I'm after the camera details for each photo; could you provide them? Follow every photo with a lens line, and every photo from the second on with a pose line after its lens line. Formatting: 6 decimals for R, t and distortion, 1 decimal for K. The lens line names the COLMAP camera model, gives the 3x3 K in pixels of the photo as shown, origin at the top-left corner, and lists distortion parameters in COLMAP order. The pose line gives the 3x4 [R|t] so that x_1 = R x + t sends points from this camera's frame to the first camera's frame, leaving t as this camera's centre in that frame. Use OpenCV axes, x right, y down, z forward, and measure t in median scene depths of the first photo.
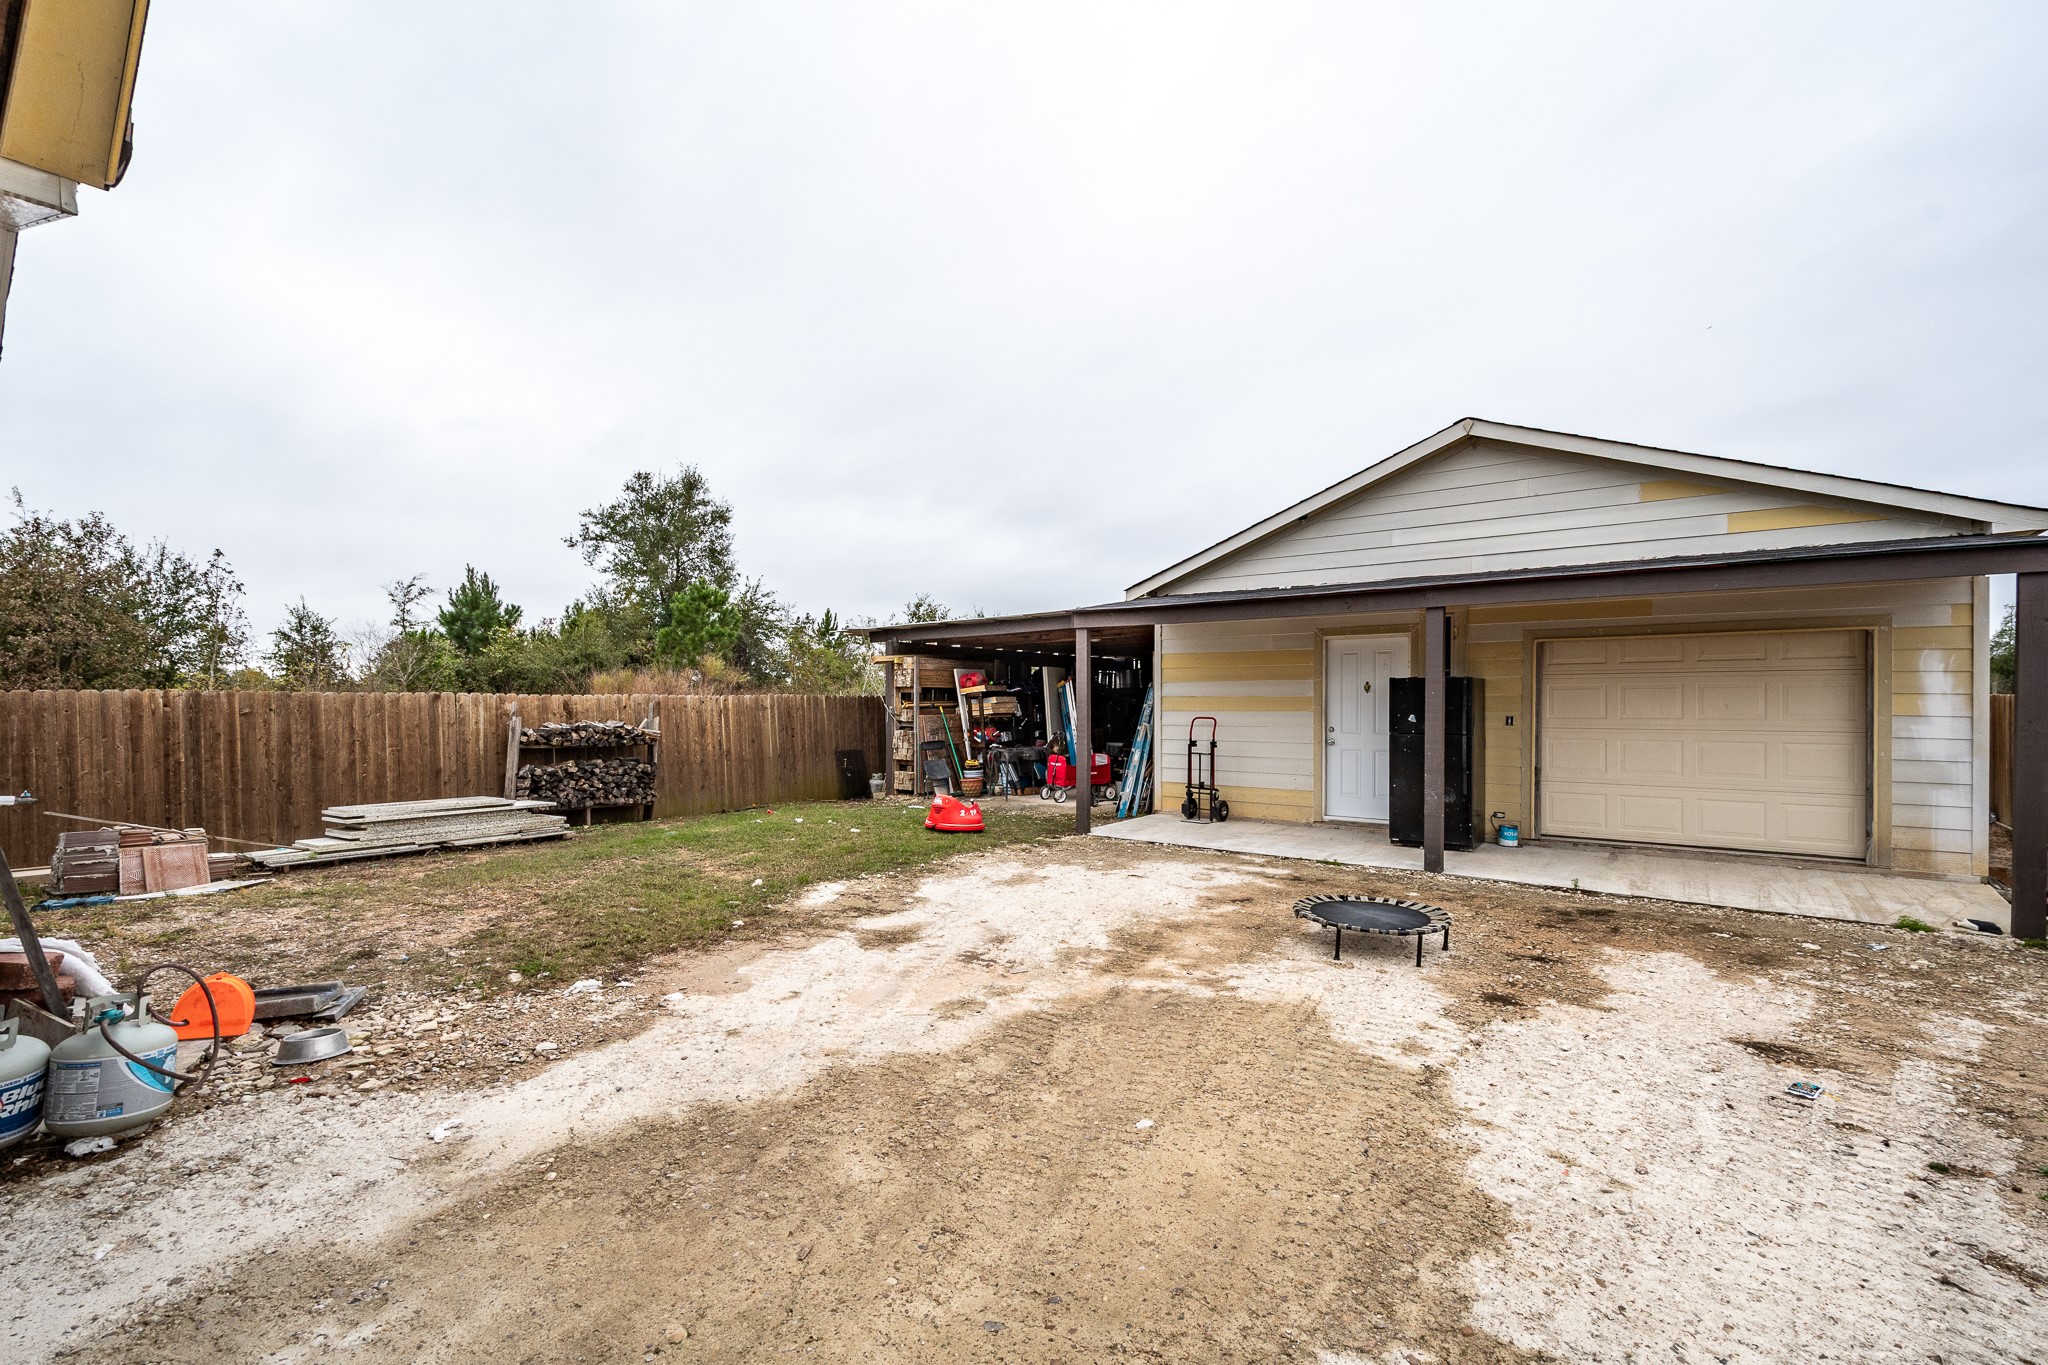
lens RADIAL K [[920.0, 0, 1034.3], [0, 920.0, 749.6], [0, 0, 1]] dist [0.014454, -0.000442]
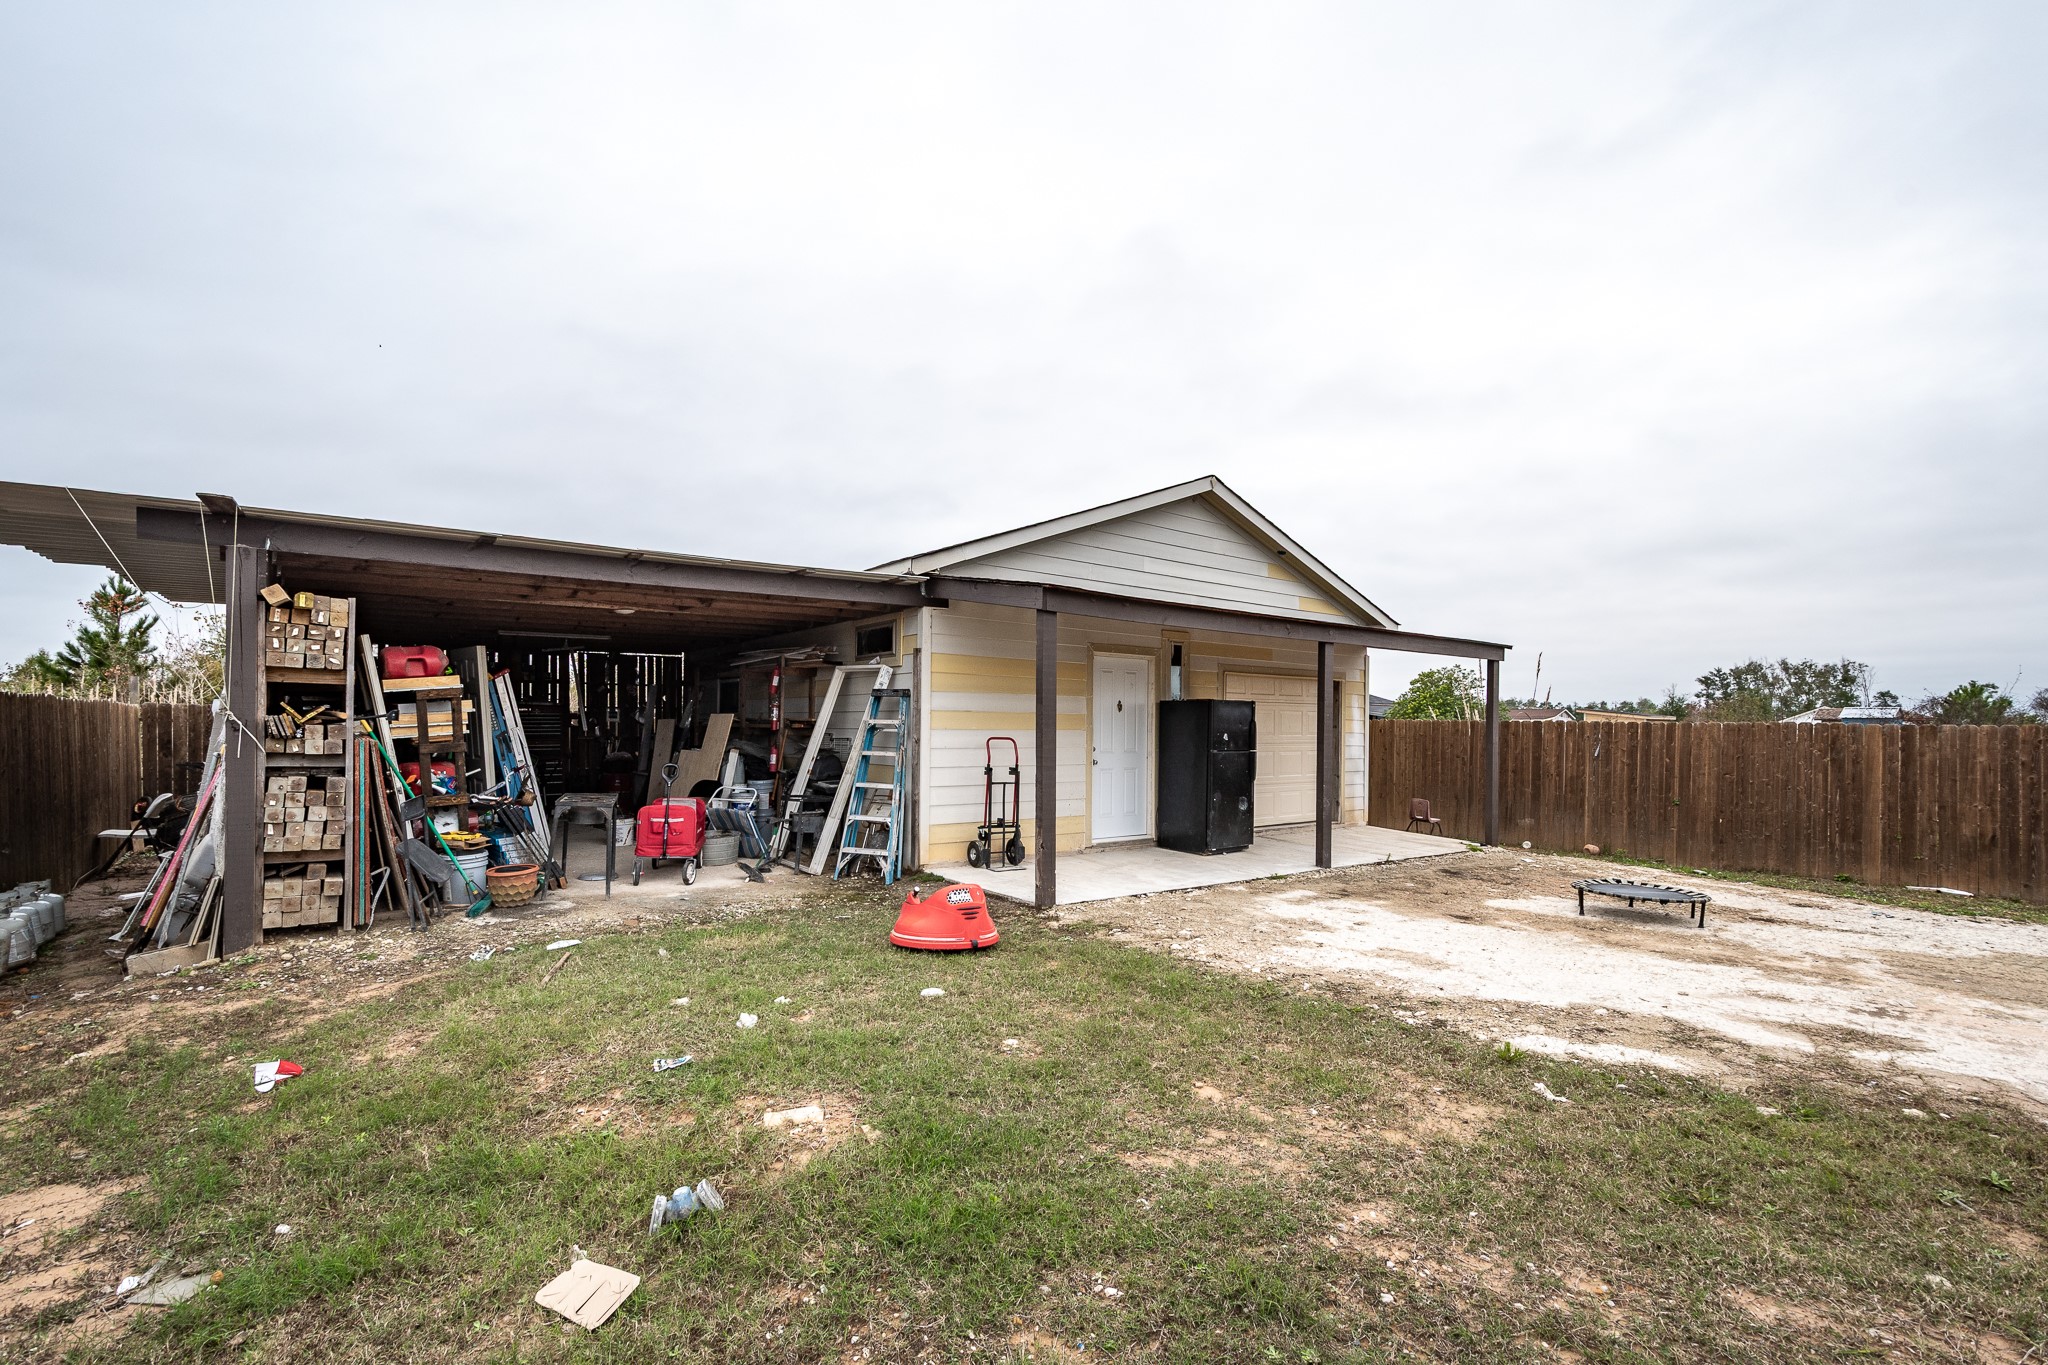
lens RADIAL K [[896.9, 0, 1029.3], [0, 896.9, 732.2], [0, 0, 1]] dist [0.006152, -0.000780]
pose [[0.285854, -0.005137, 0.958259, -0.705544], [0.037292, 0.999288, -0.005768, -0.043259], [-0.957547, 0.037384, 0.285842, 0.953415]]
